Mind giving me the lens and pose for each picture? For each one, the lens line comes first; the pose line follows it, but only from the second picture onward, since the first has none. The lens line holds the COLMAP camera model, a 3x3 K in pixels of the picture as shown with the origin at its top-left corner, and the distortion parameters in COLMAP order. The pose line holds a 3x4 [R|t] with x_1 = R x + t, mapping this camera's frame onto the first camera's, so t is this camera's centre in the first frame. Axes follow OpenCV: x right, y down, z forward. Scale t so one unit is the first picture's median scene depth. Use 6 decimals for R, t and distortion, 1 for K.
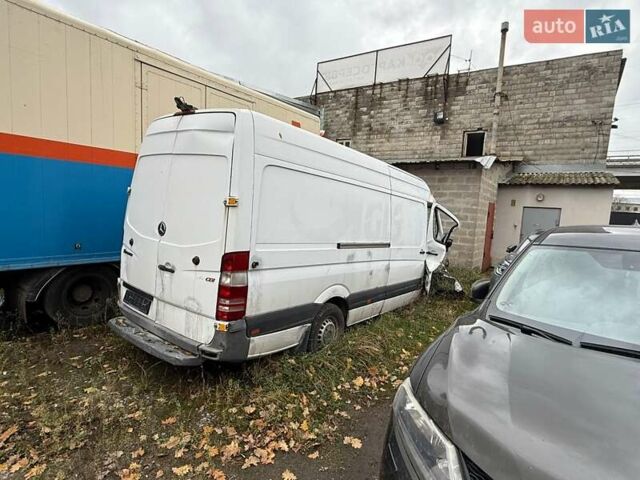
lens RADIAL K [[344.7, 0, 320.0], [0, 344.7, 240.0], [0, 0, 1]] dist [-0.000544, -0.000400]
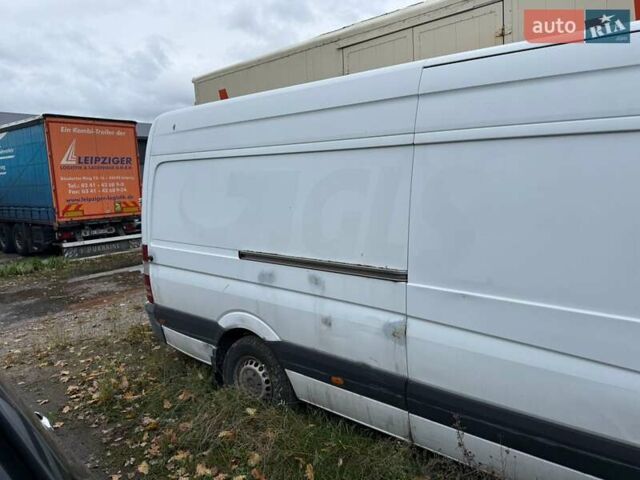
lens RADIAL K [[430.2, 0, 320.0], [0, 430.2, 240.0], [0, 0, 1]] dist [0.001050, -0.000025]
pose [[-0.000555, 0.072003, -0.997404, 0.945440], [-0.031326, 0.996914, 0.071985, -0.081705], [0.999509, 0.031285, 0.001702, 1.234027]]
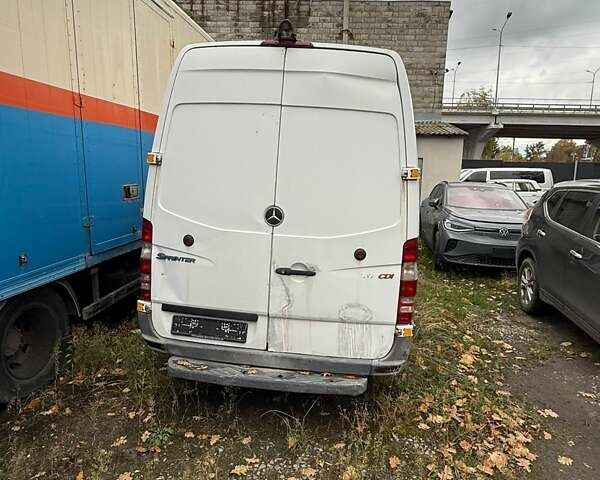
lens RADIAL K [[429.8, 0, 297.8], [0, 429.8, 231.2], [0, 0, 1]] dist [0.000199, 0.002090]
pose [[0.871417, -0.106879, 0.478758, -0.730824], [0.070240, 0.993105, 0.093856, -0.069602], [-0.485488, -0.048160, 0.872916, 0.201574]]
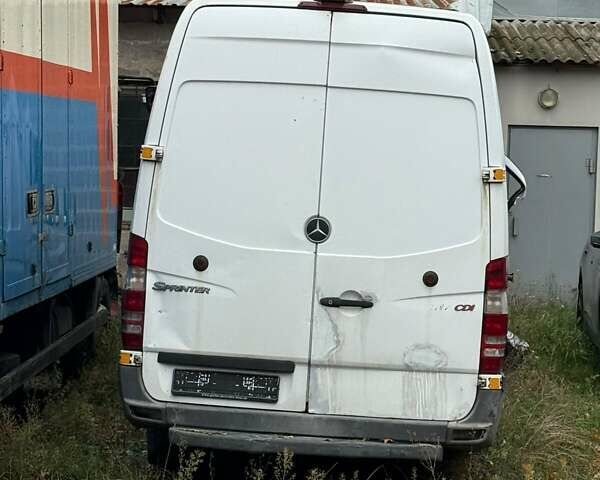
lens RADIAL K [[1661.3, 0, 300.0], [0, 1661.3, 240.0], [0, 0, 1]] dist [0.069901, 0.451456]
pose [[0.837543, -0.063835, 0.542630, -1.628553], [0.068979, 0.997559, 0.010885, -0.040072], [-0.542000, 0.028314, 0.839901, -0.969973]]
